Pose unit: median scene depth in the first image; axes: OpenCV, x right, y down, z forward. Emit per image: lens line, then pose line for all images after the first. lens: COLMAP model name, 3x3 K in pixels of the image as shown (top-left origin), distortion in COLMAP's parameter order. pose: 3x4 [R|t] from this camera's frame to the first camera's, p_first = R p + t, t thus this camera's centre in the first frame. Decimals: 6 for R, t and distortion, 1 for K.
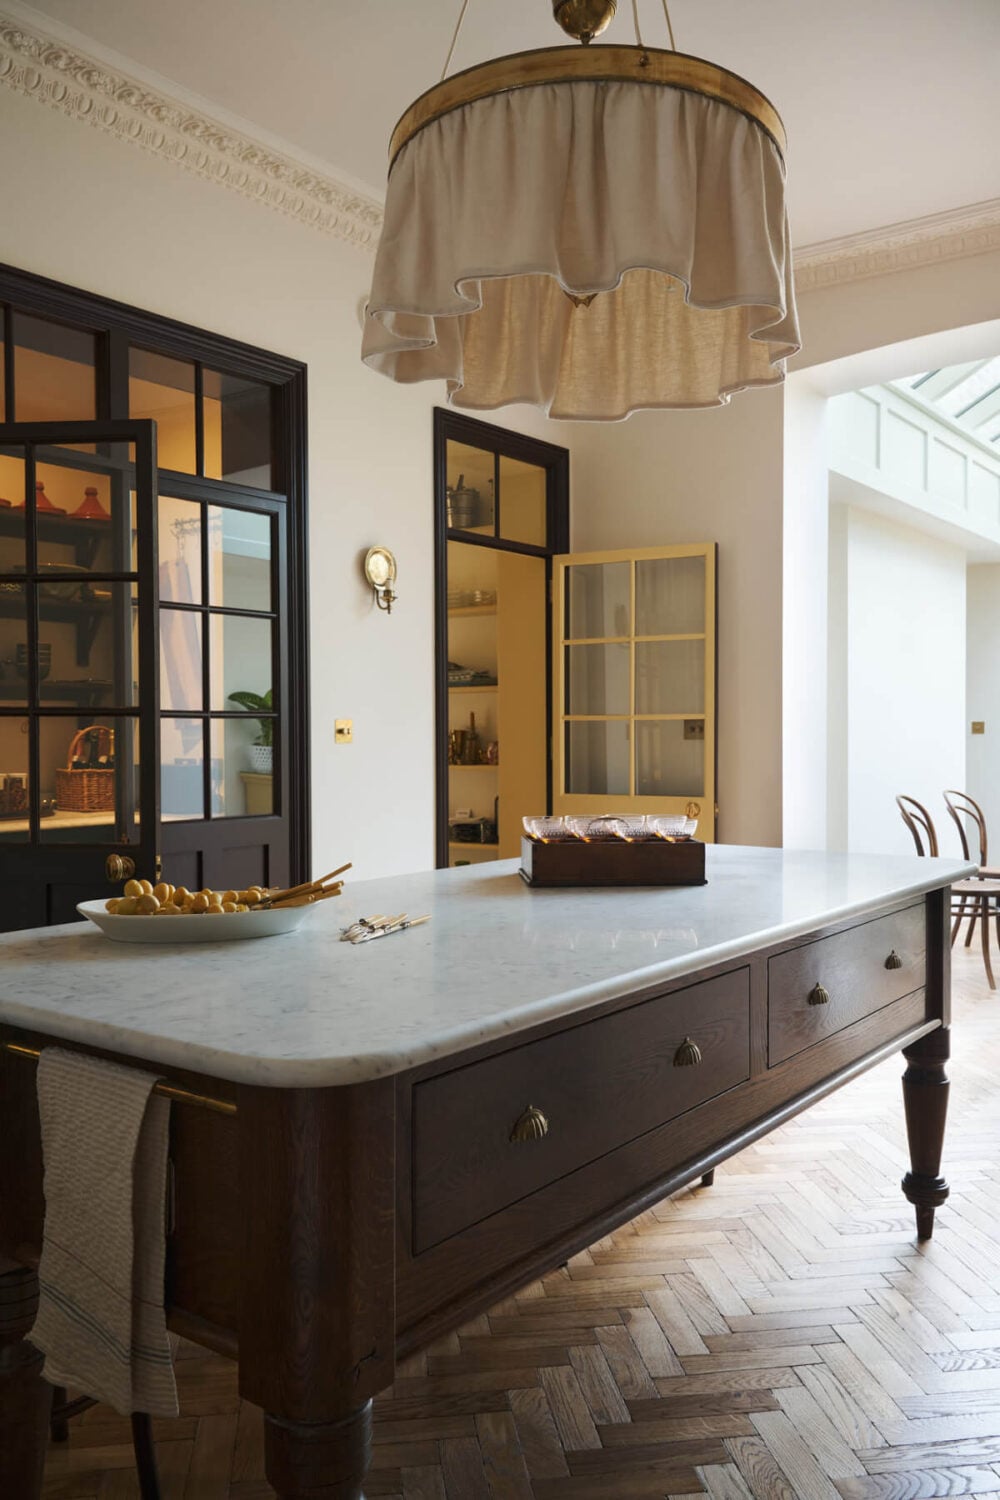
lens RADIAL K [[1190.8, 0, 501.3], [0, 1190.8, 749.1], [0, 0, 1]] dist [-0.000379, -0.017259]
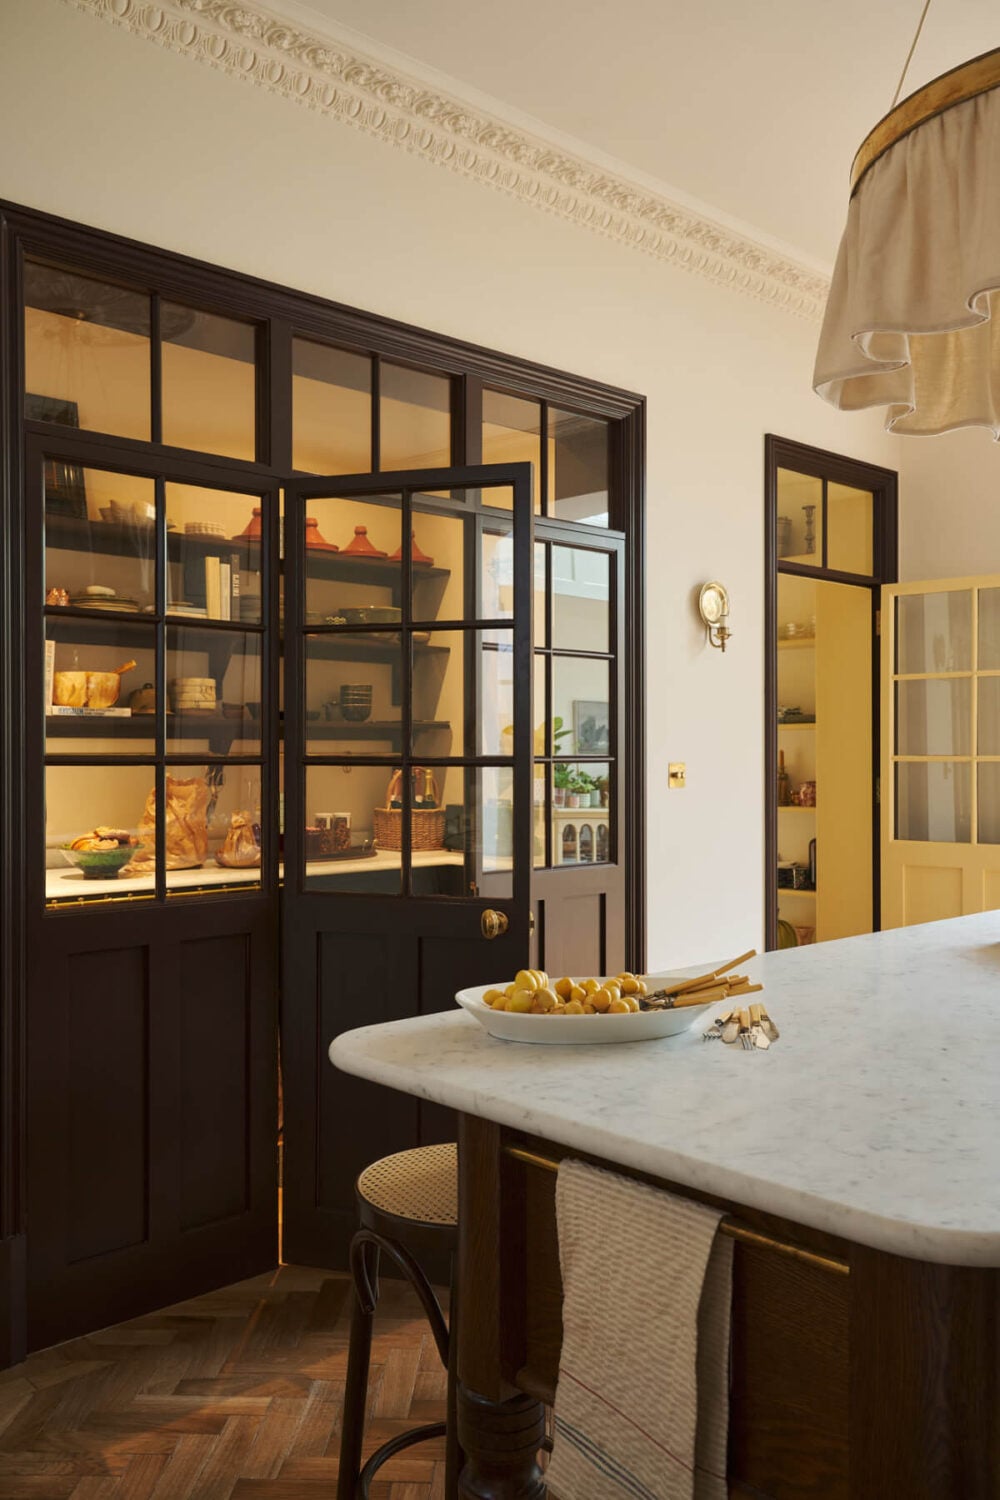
lens RADIAL K [[1190.8, 0, 488.4], [0, 1190.8, 747.6], [0, 0, 1]] dist [-0.000379, -0.017259]
pose [[0.979233, 0.001620, -0.202734, -0.117461], [-0.006411, 0.999716, -0.022973, -0.019291], [0.202639, 0.023796, 0.978964, 0.041952]]
